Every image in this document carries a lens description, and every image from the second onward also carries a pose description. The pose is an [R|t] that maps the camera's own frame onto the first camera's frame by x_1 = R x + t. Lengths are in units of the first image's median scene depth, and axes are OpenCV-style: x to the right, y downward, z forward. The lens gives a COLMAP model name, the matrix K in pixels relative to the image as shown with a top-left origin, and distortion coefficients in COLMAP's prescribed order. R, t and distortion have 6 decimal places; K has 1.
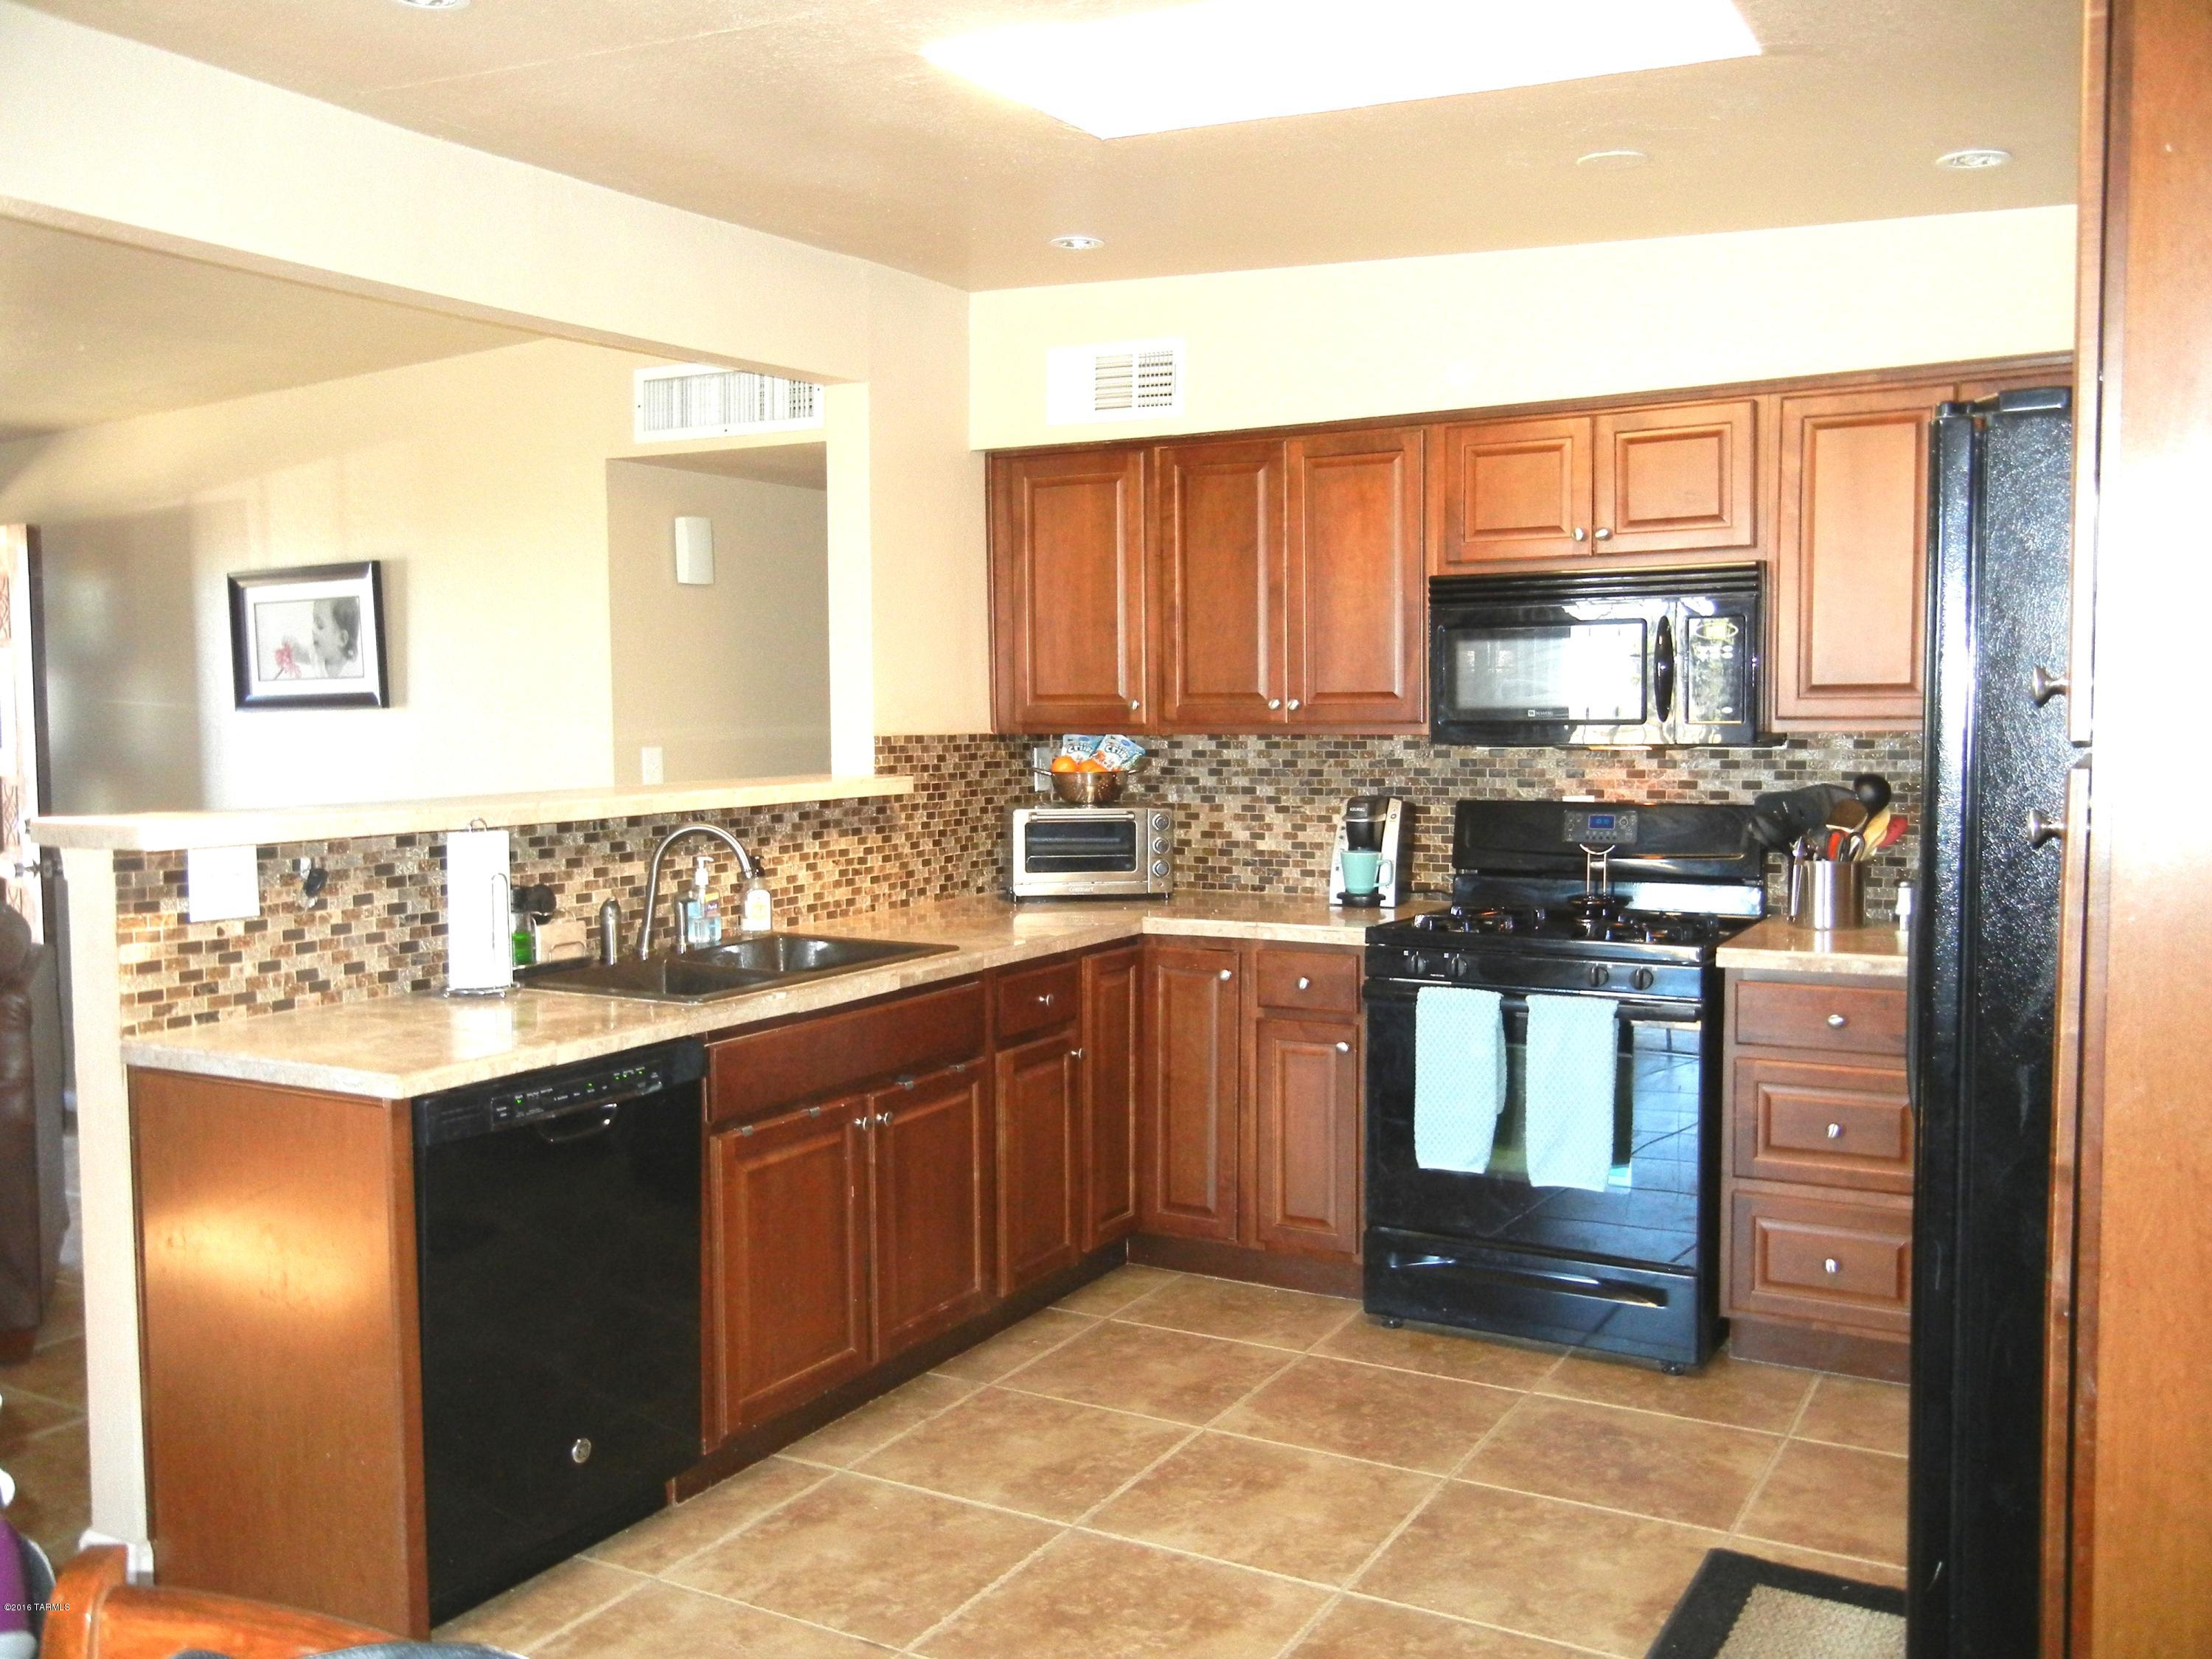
lens RADIAL K [[1897.6, 0, 1104.9], [0, 1897.6, 839.0], [0, 0, 1]] dist [-0.005537, 0.018640]
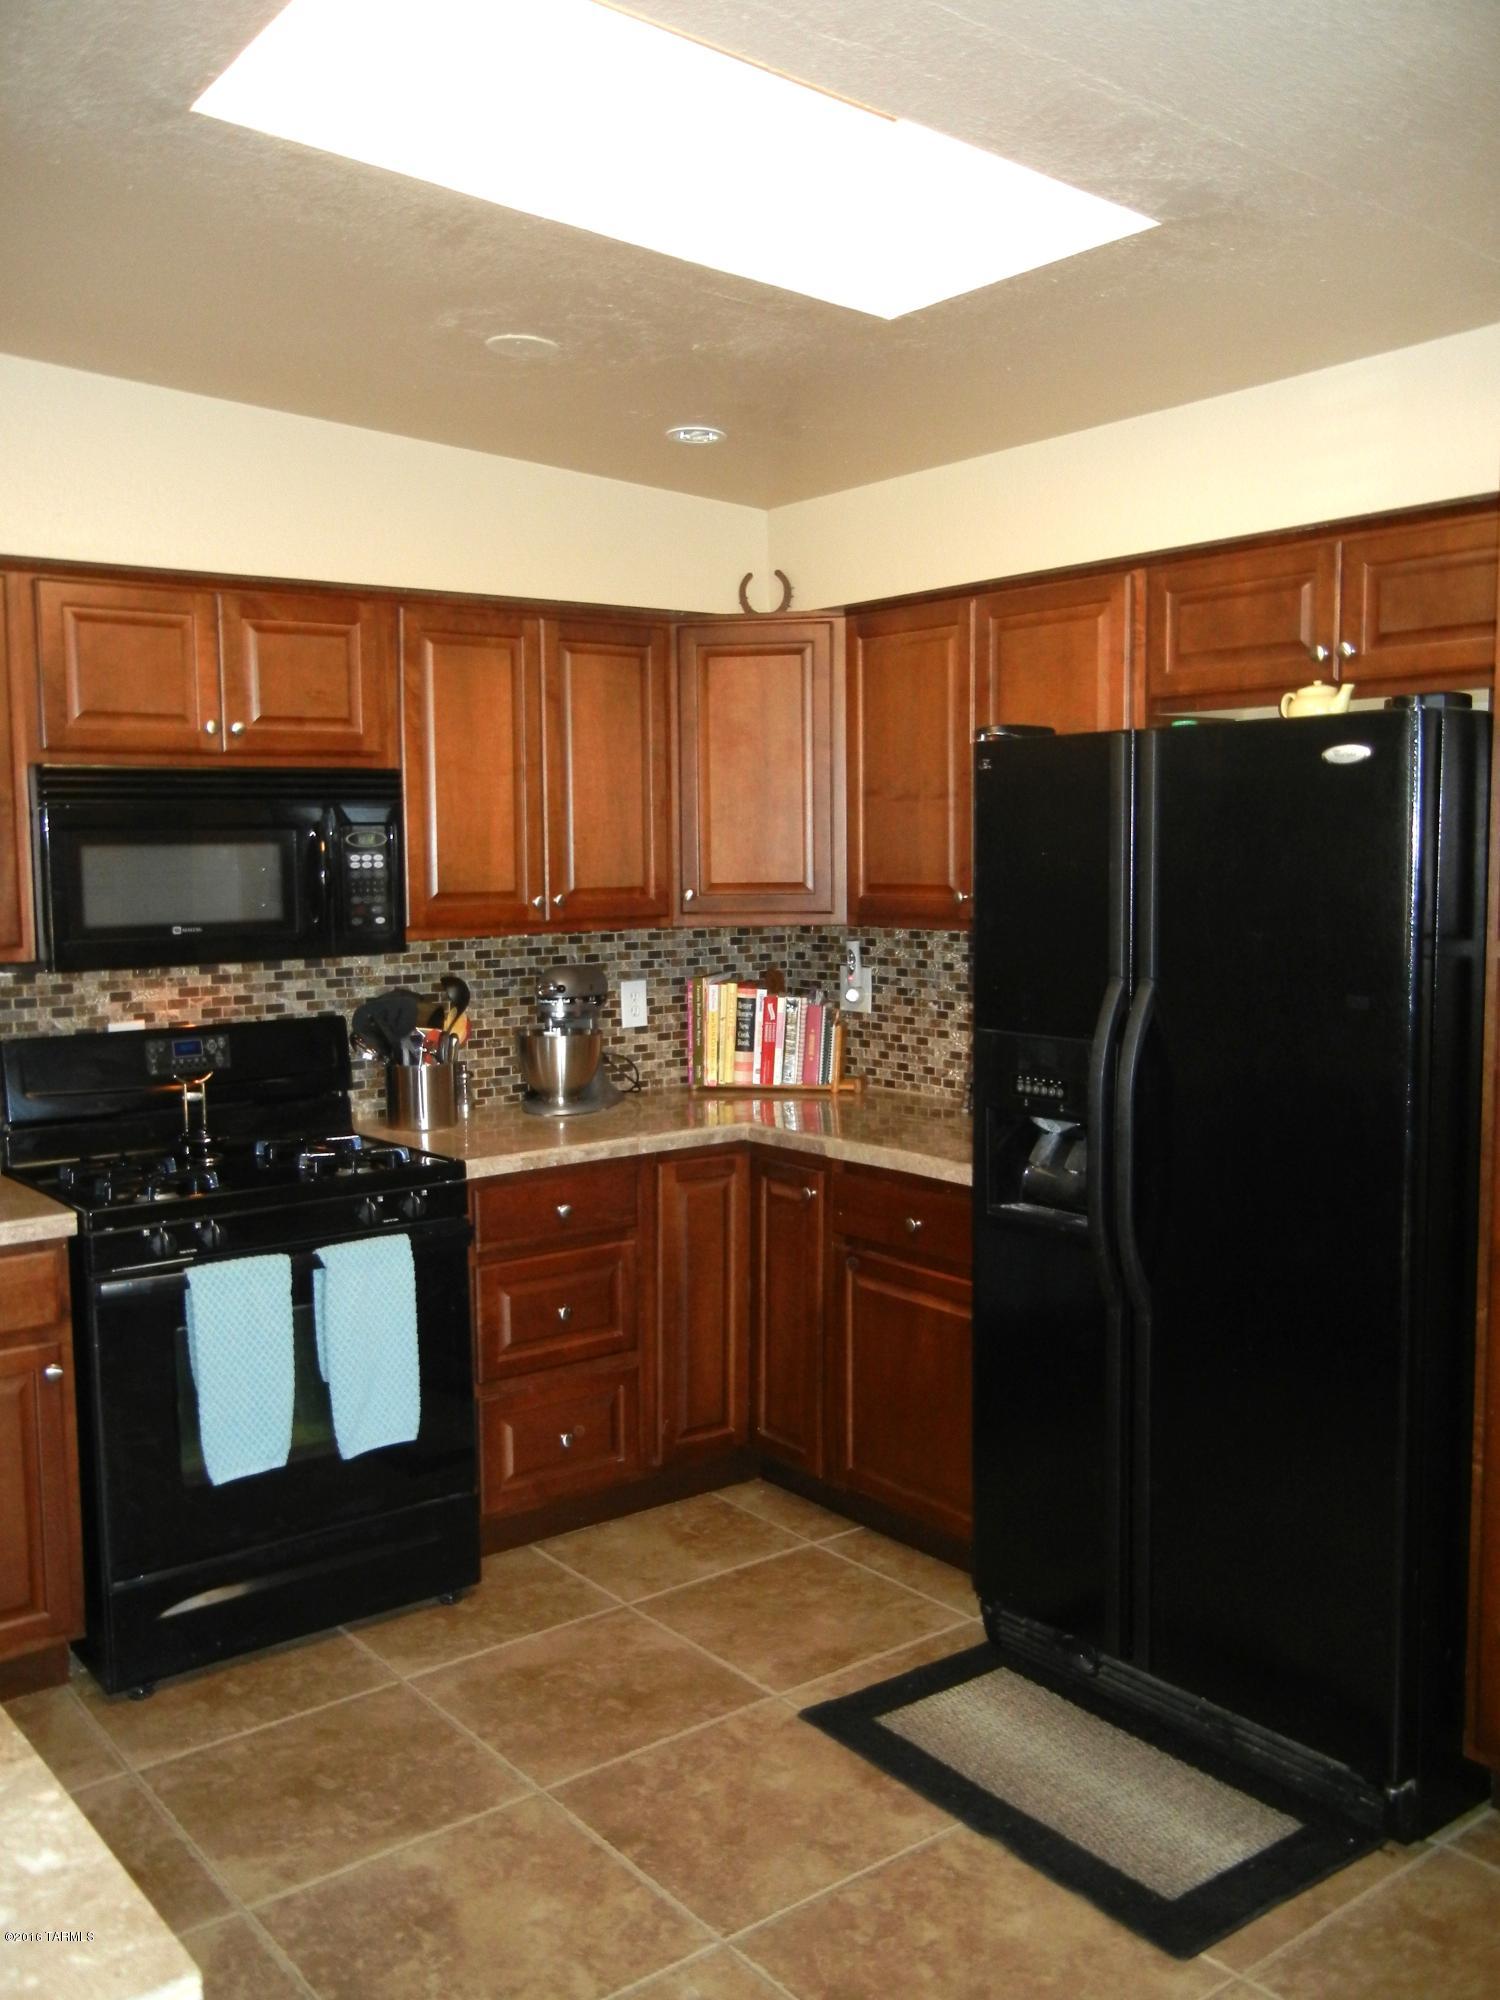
lens RADIAL K [[1720.8, 0, 749.9], [0, 1720.8, 1016.5], [0, 0, 1]] dist [0.005632, 0.014584]
pose [[0.382964, -0.081450, 0.920165, -0.438874], [0.072950, 0.995661, 0.057771, -0.058988], [-0.920878, 0.045002, 0.387244, 0.506552]]
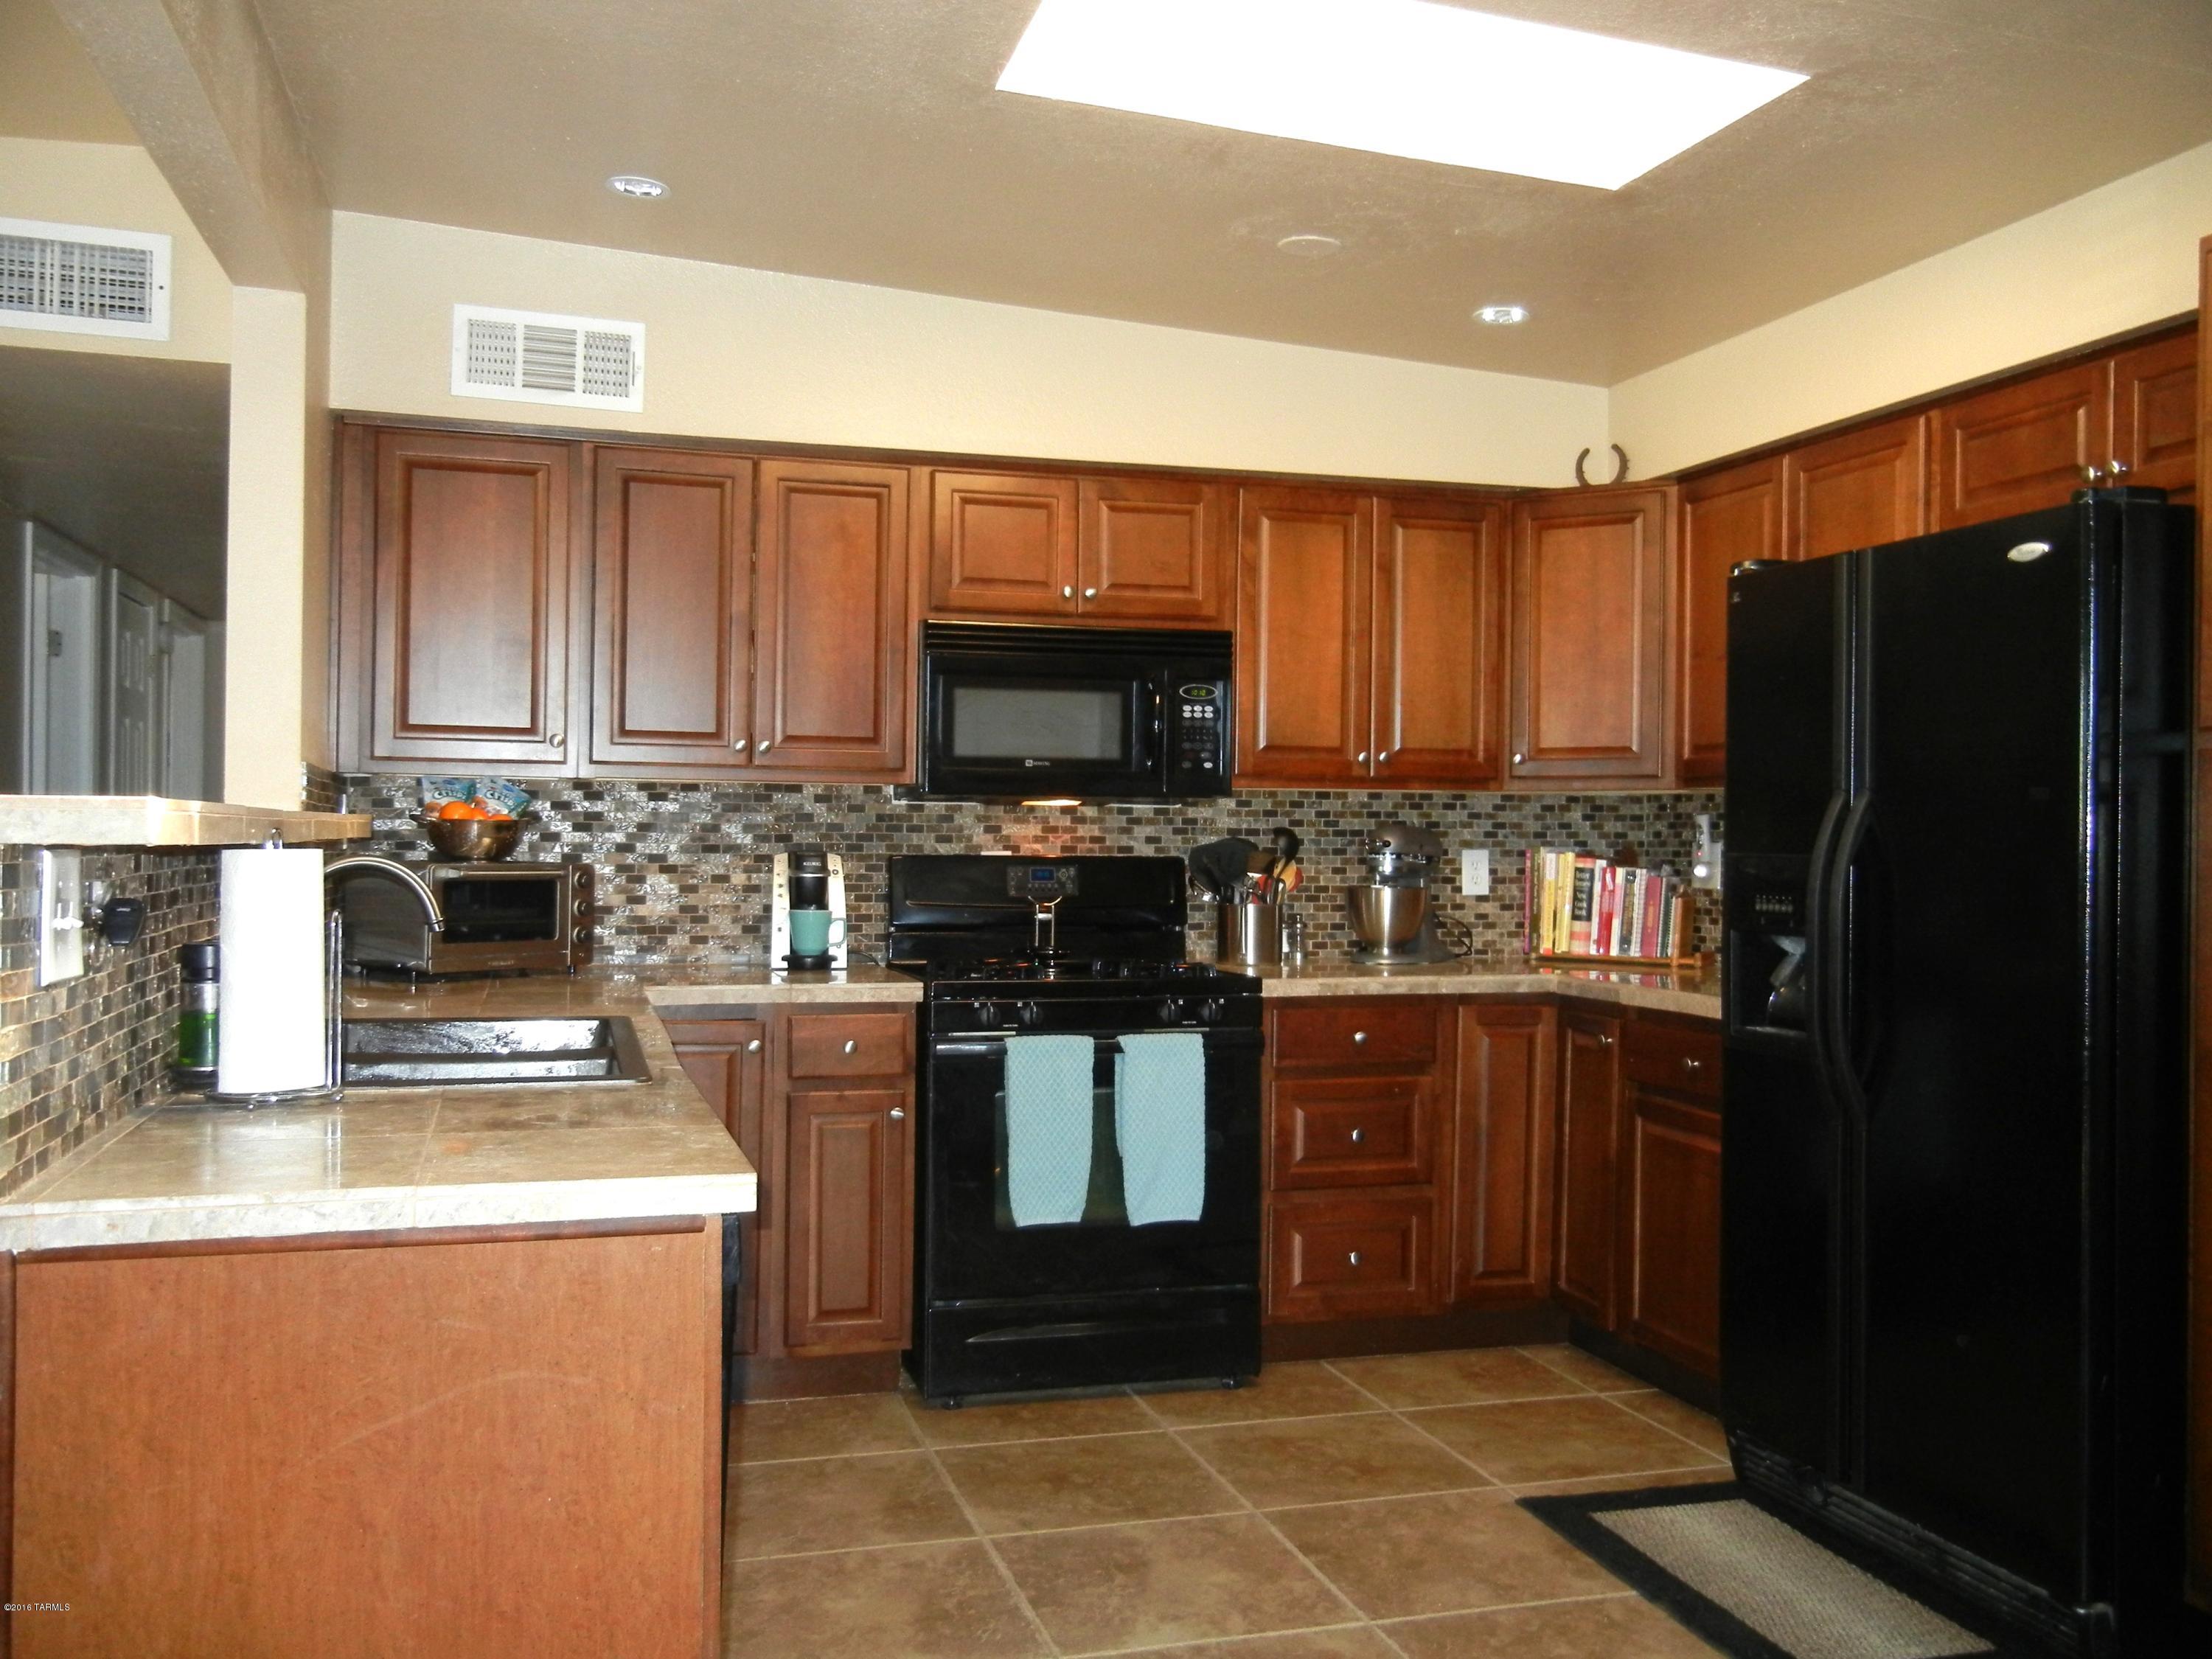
lens RADIAL K [[1897.6, 0, 1104.9], [0, 1897.6, 839.0], [0, 0, 1]] dist [-0.005537, 0.018640]
pose [[0.693886, 0.016754, 0.719890, -0.518502], [0.034212, 0.997833, -0.056199, 0.035064], [-0.719272, 0.063624, 0.691809, 0.306639]]
